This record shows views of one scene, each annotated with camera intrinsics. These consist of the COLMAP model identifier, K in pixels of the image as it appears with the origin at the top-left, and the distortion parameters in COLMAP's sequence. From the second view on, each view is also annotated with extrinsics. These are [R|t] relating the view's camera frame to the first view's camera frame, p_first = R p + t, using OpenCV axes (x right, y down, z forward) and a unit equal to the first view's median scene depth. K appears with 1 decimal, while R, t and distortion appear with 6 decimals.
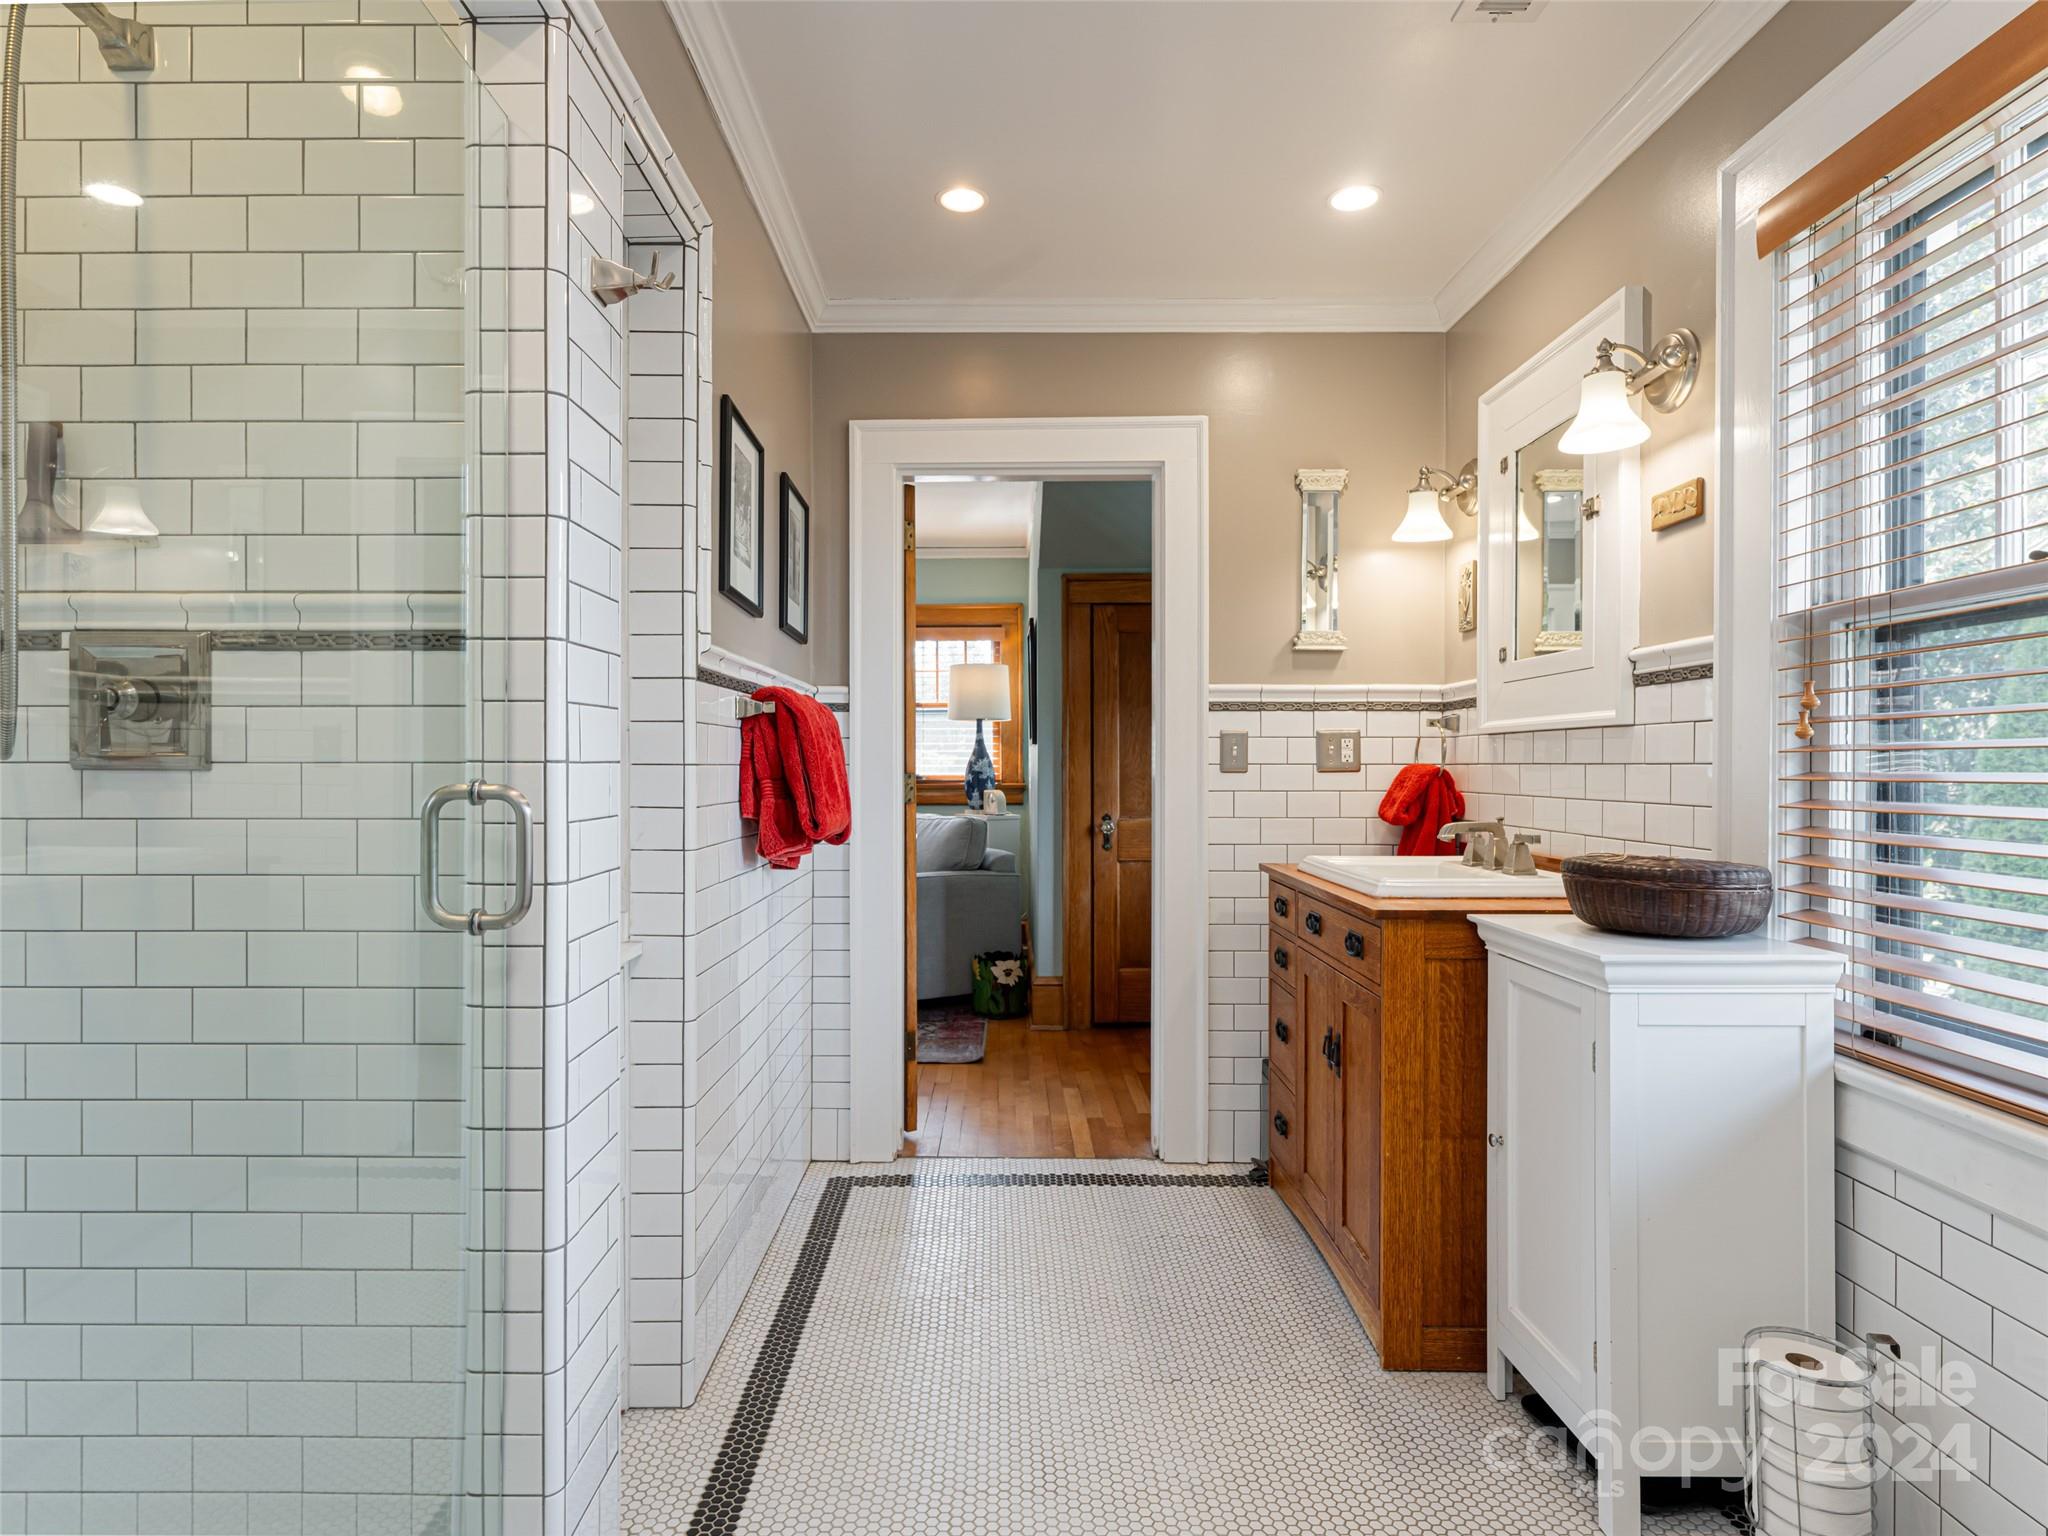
lens RADIAL K [[1011.8, 0, 1021.1], [0, 1011.8, 763.7], [0, 0, 1]] dist [-0.001726, -0.000037]
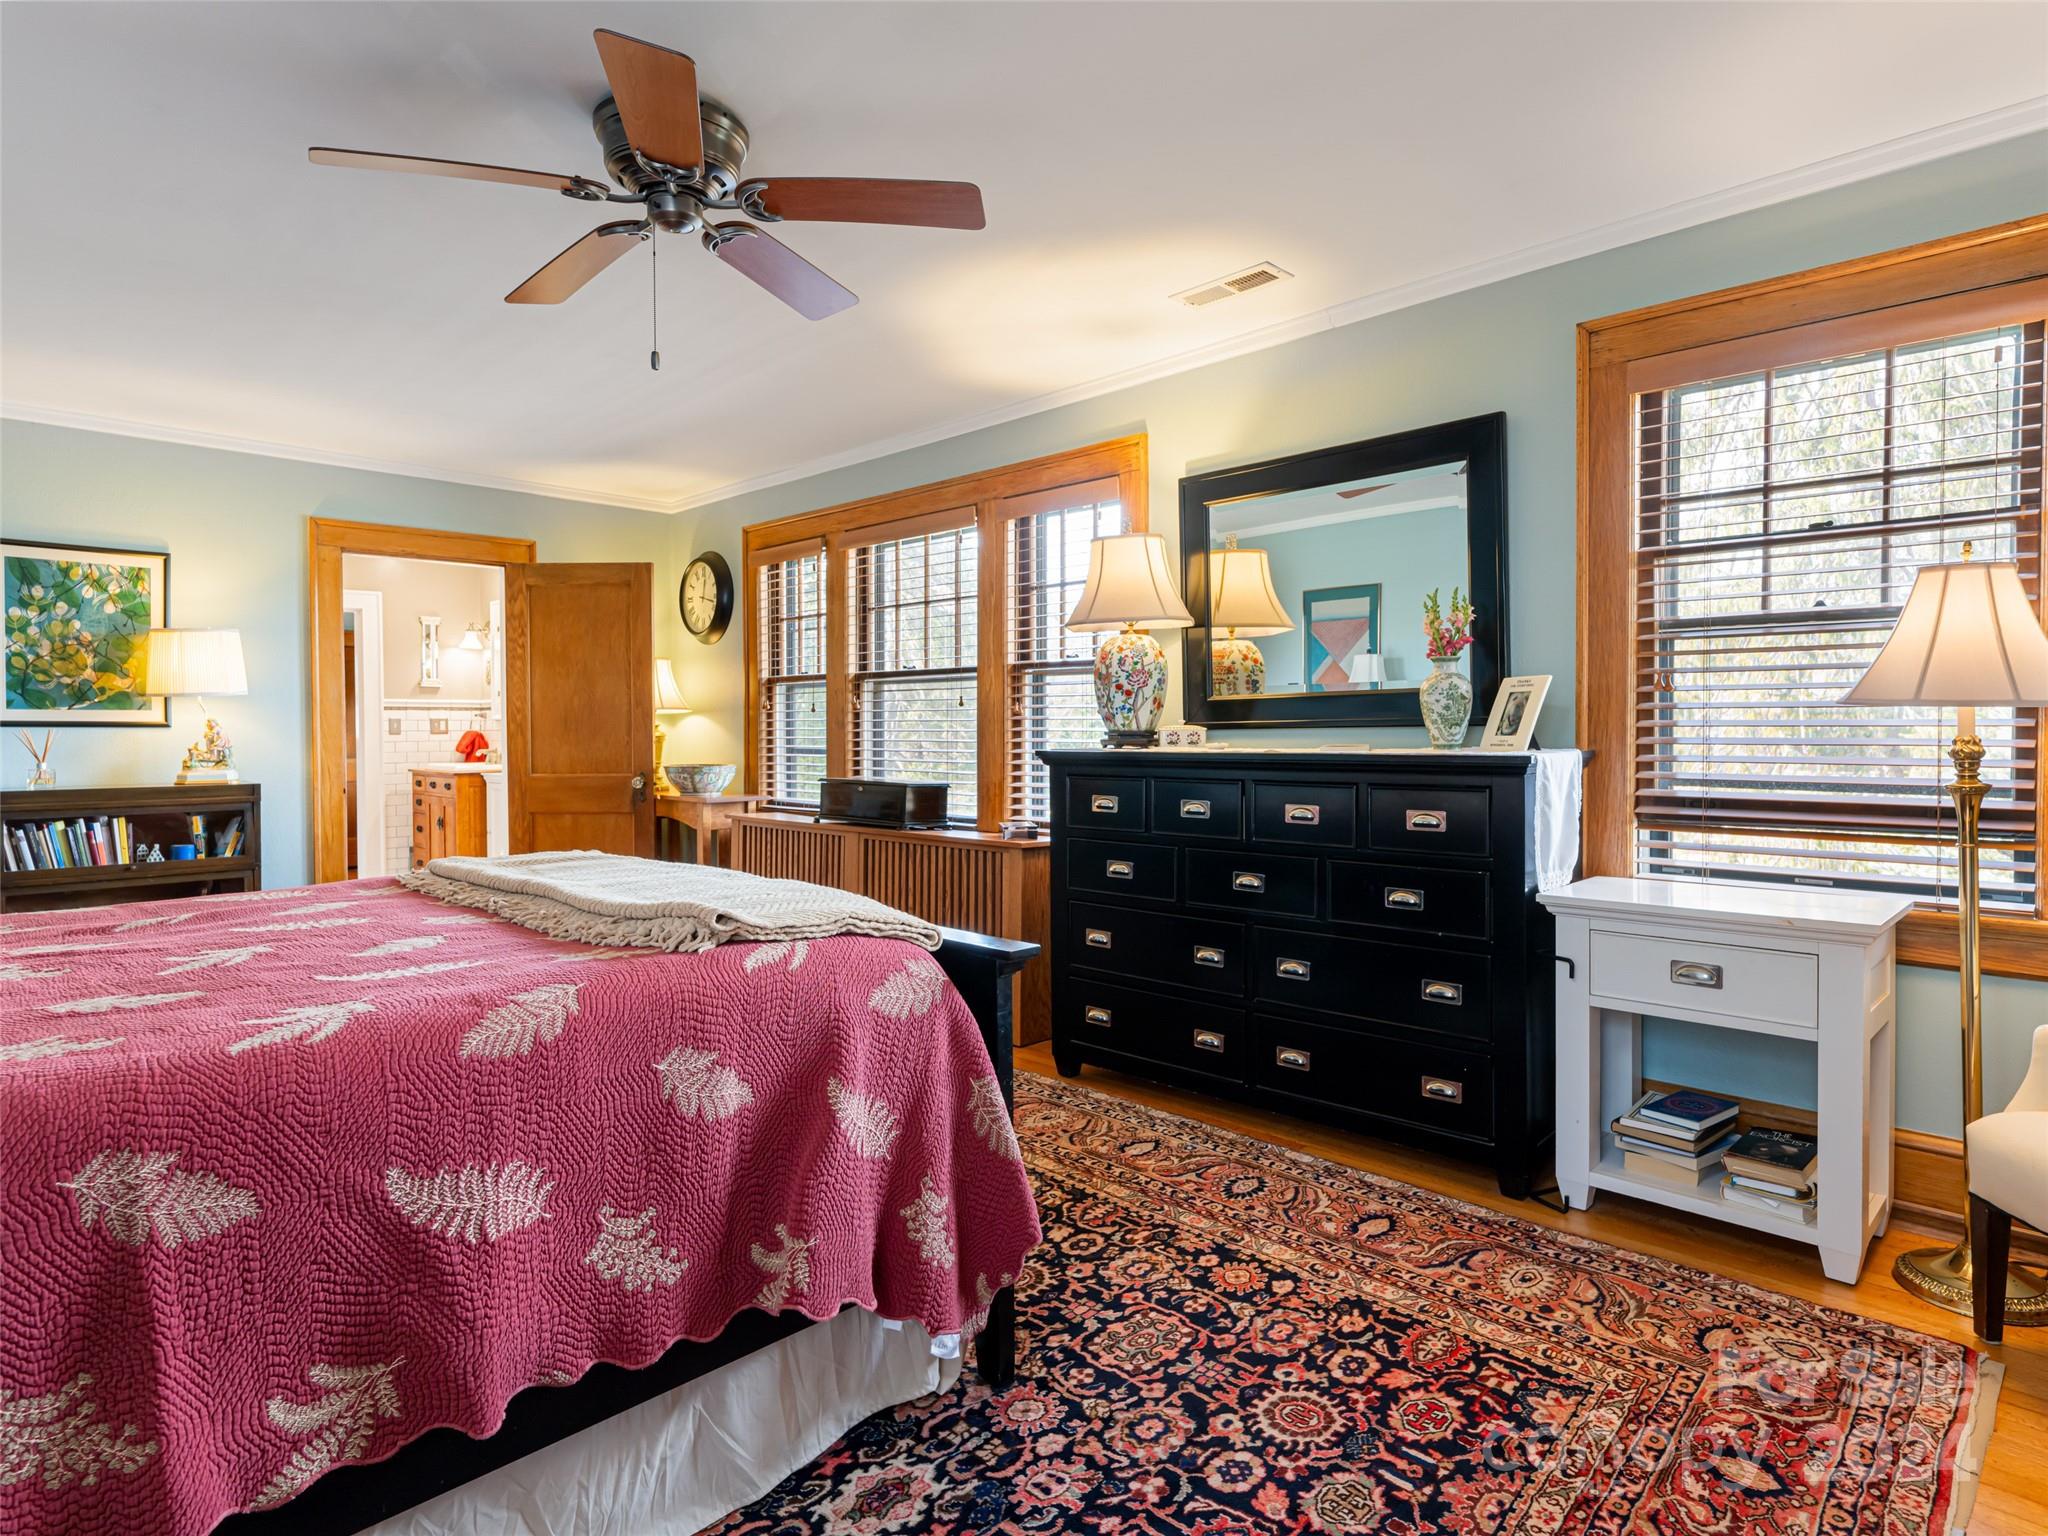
lens RADIAL K [[1164.1, 0, 1023.8], [0, 1164.1, 753.8], [0, 0, 1]] dist [-0.002583, -0.000206]
pose [[0.708643, -0.018157, 0.705334, -0.750448], [0.005074, 0.999774, 0.020639, 0.005527], [-0.705549, -0.011047, 0.708575, -2.235551]]
